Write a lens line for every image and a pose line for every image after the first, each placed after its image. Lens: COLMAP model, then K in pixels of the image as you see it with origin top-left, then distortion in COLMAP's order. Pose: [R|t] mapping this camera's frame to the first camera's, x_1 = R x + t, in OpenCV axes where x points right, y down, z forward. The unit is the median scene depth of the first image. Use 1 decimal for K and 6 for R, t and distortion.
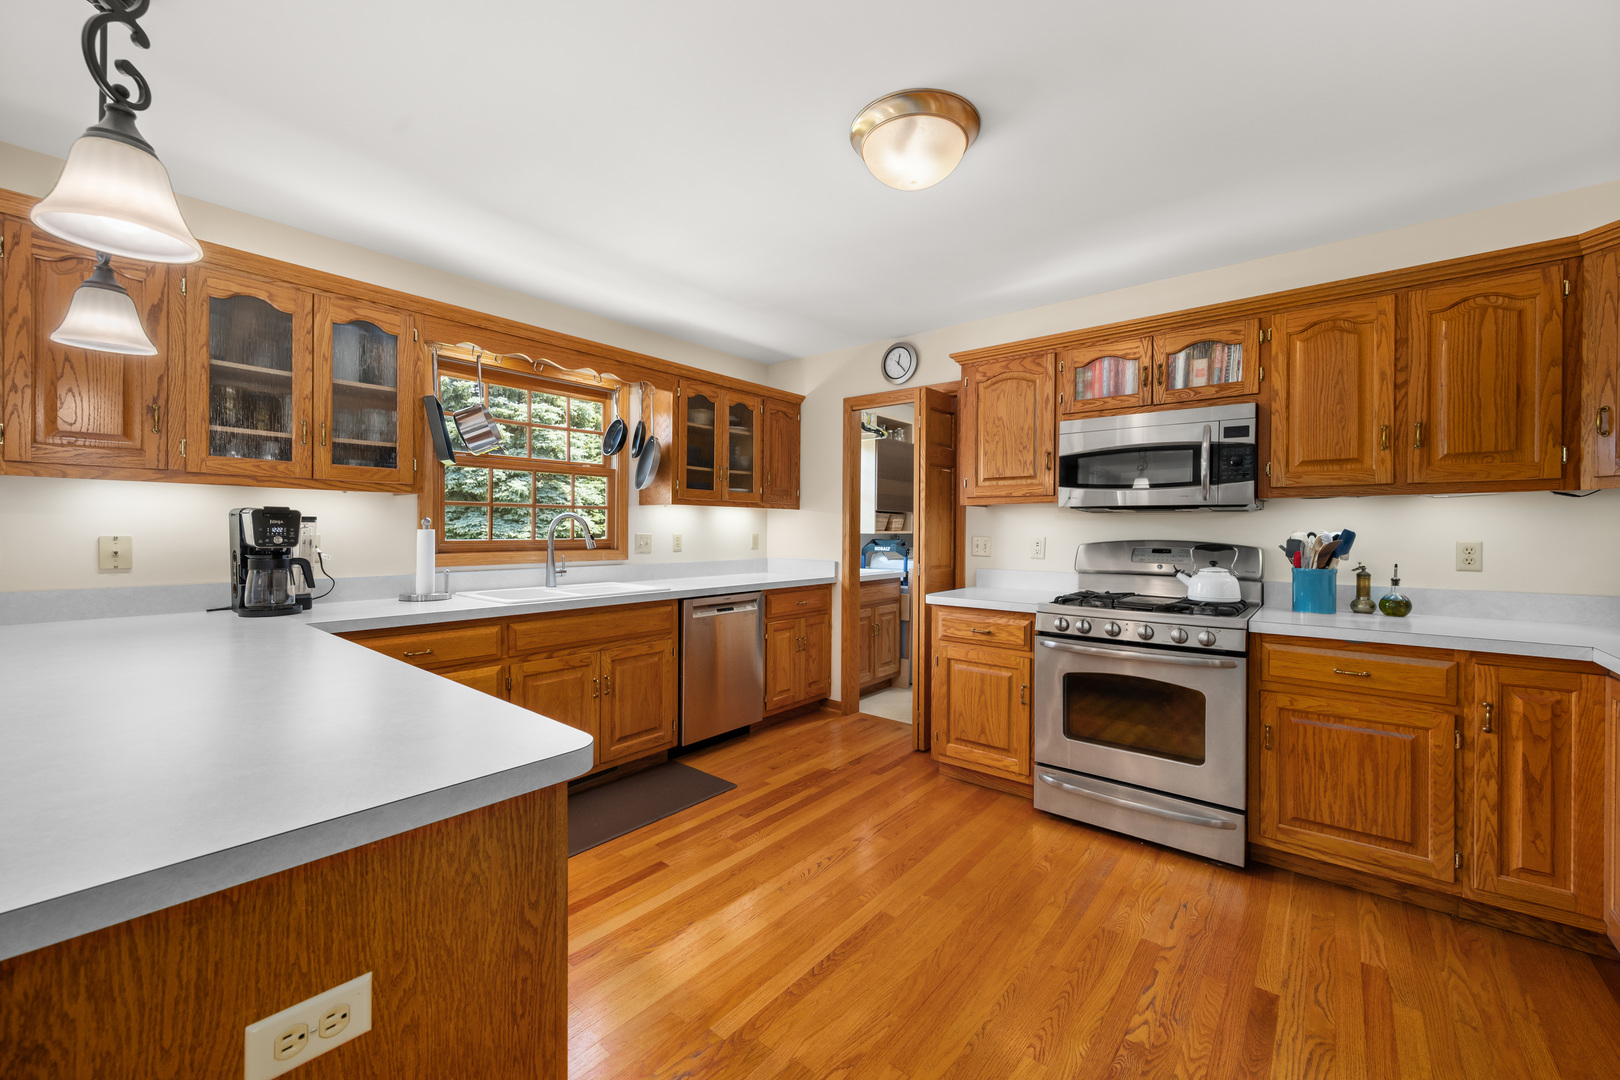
lens RADIAL K [[637.9, 0, 812.8], [0, 637.9, 525.2], [0, 0, 1]] dist [-0.000523, -0.000168]
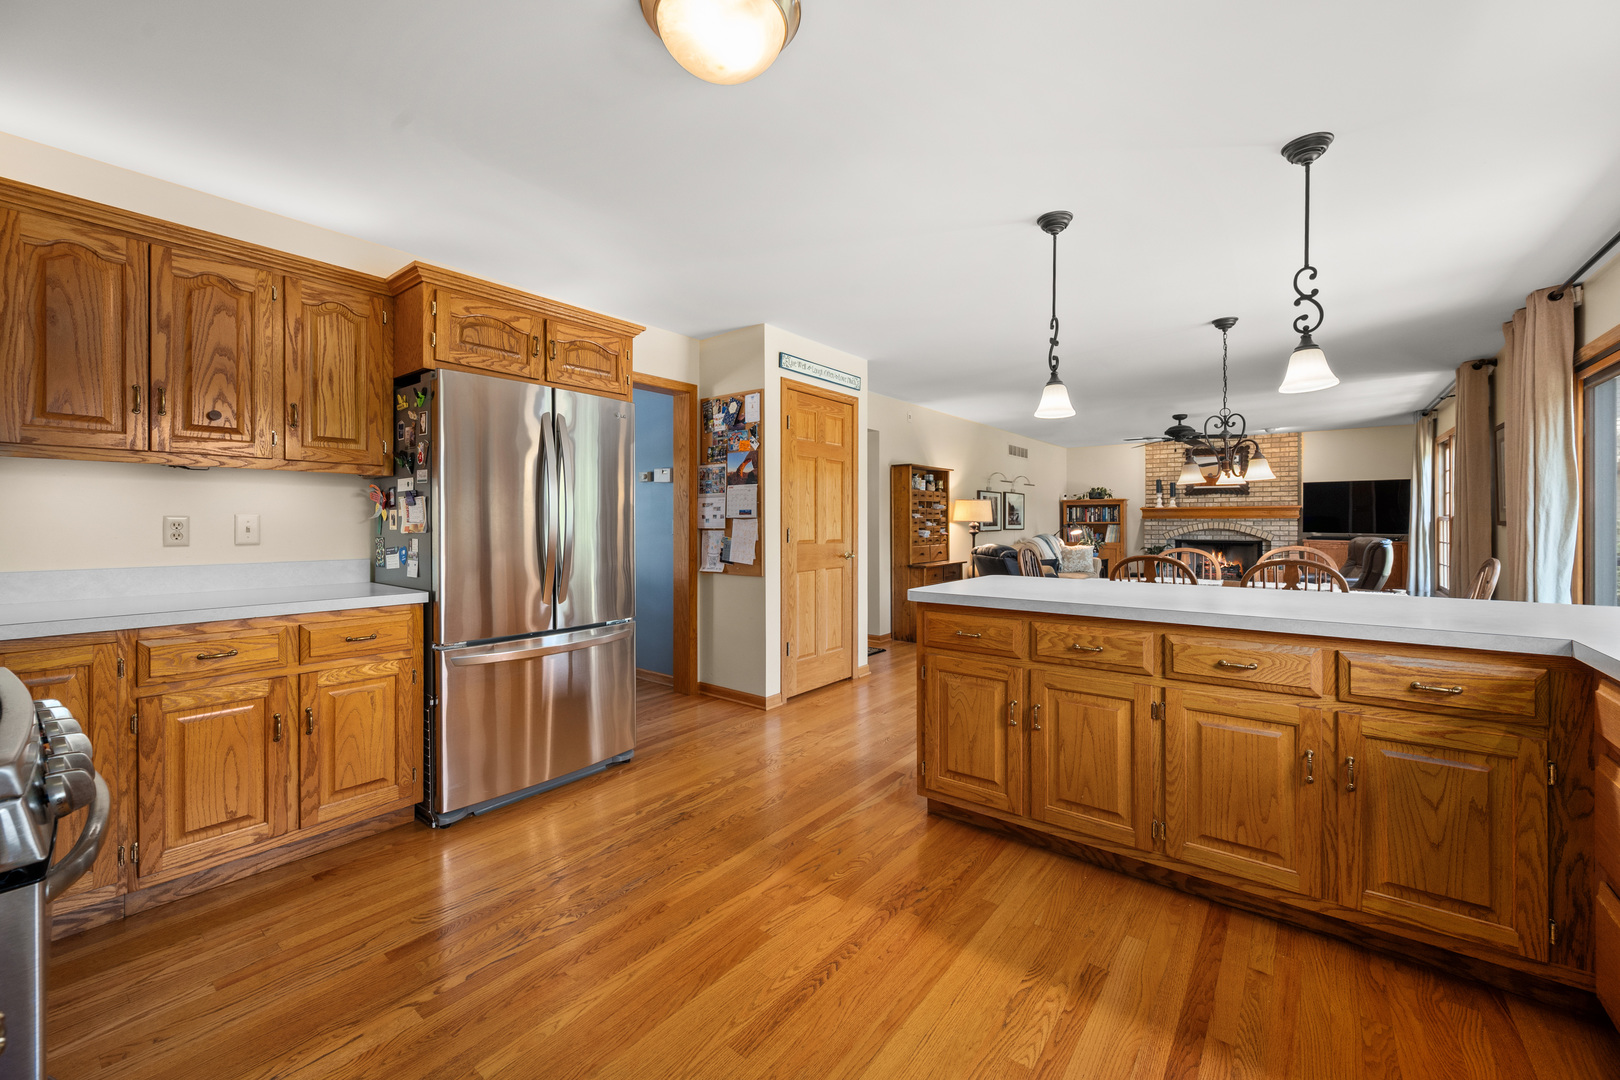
lens RADIAL K [[637.9, 0, 812.8], [0, 637.9, 525.2], [0, 0, 1]] dist [-0.000523, -0.000168]
pose [[-0.999661, -0.003442, -0.025789, 0.047255], [-0.003366, 0.999990, -0.003010, 0.030467], [0.025799, -0.002922, -0.999663, 1.264761]]
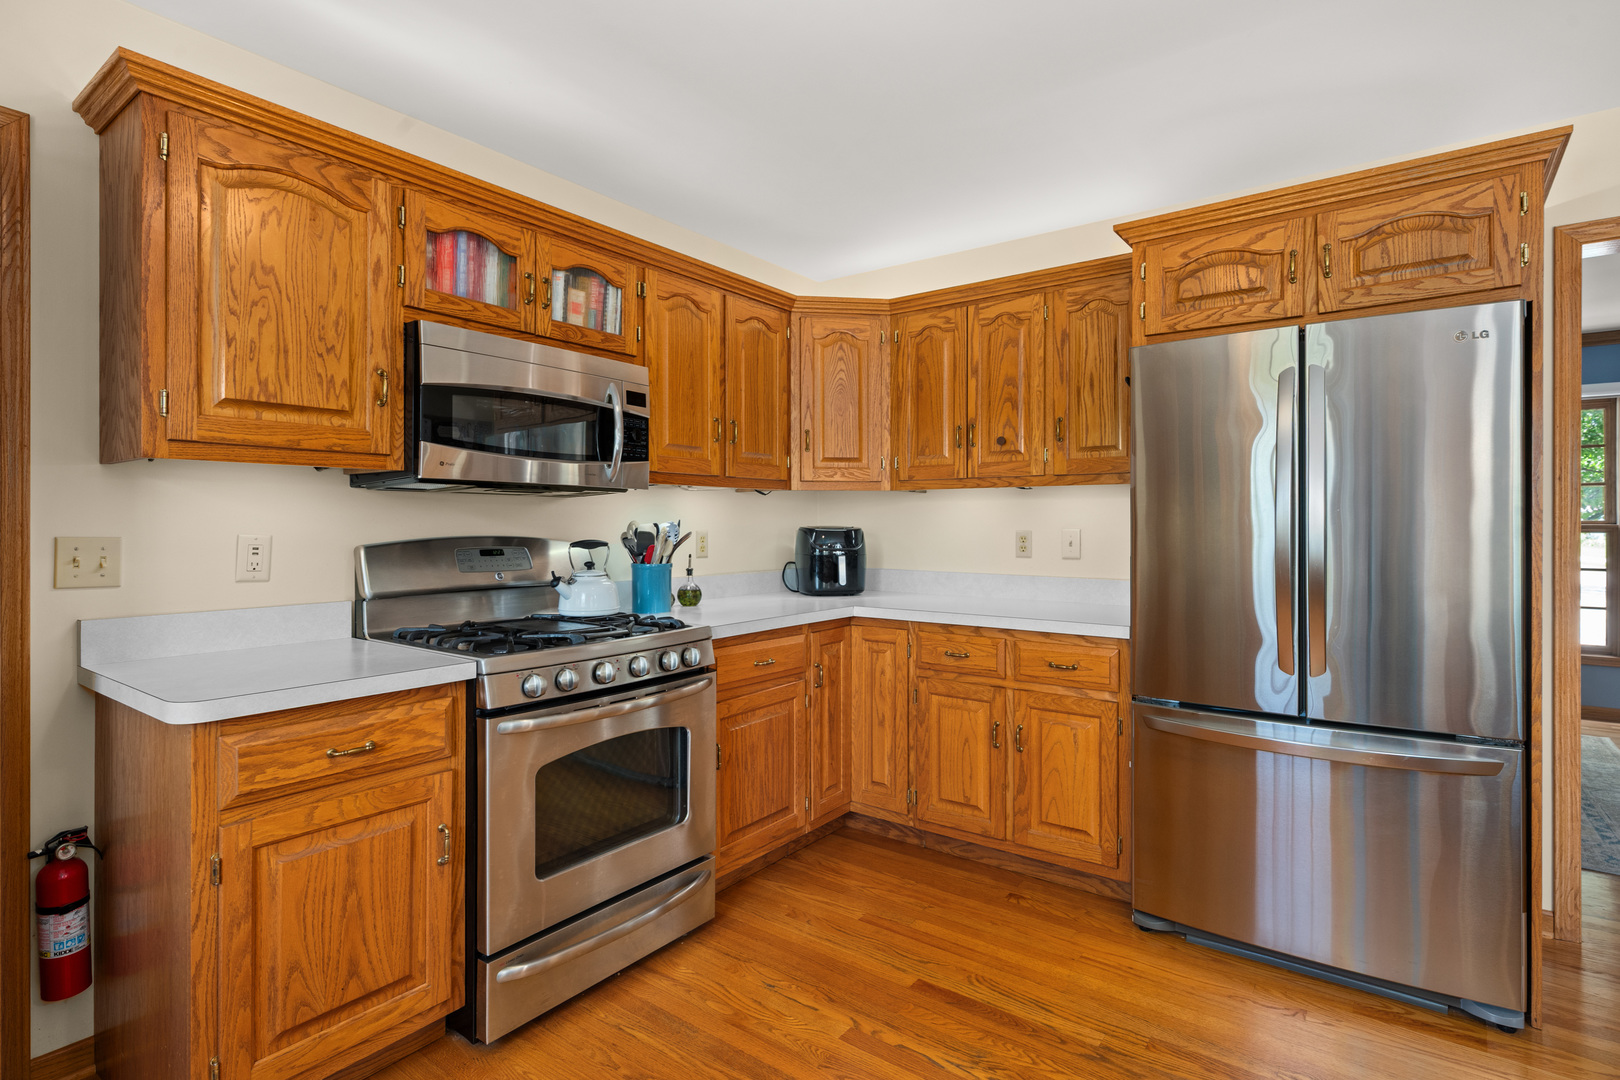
lens RADIAL K [[809.4, 0, 812.9], [0, 809.4, 524.7], [0, 0, 1]] dist [0.001016, 0.000653]
pose [[-0.046842, -0.005308, 0.998888, -0.336969], [-0.006318, 0.999967, 0.005017, 0.005069], [-0.998882, -0.006076, -0.046874, 0.760351]]
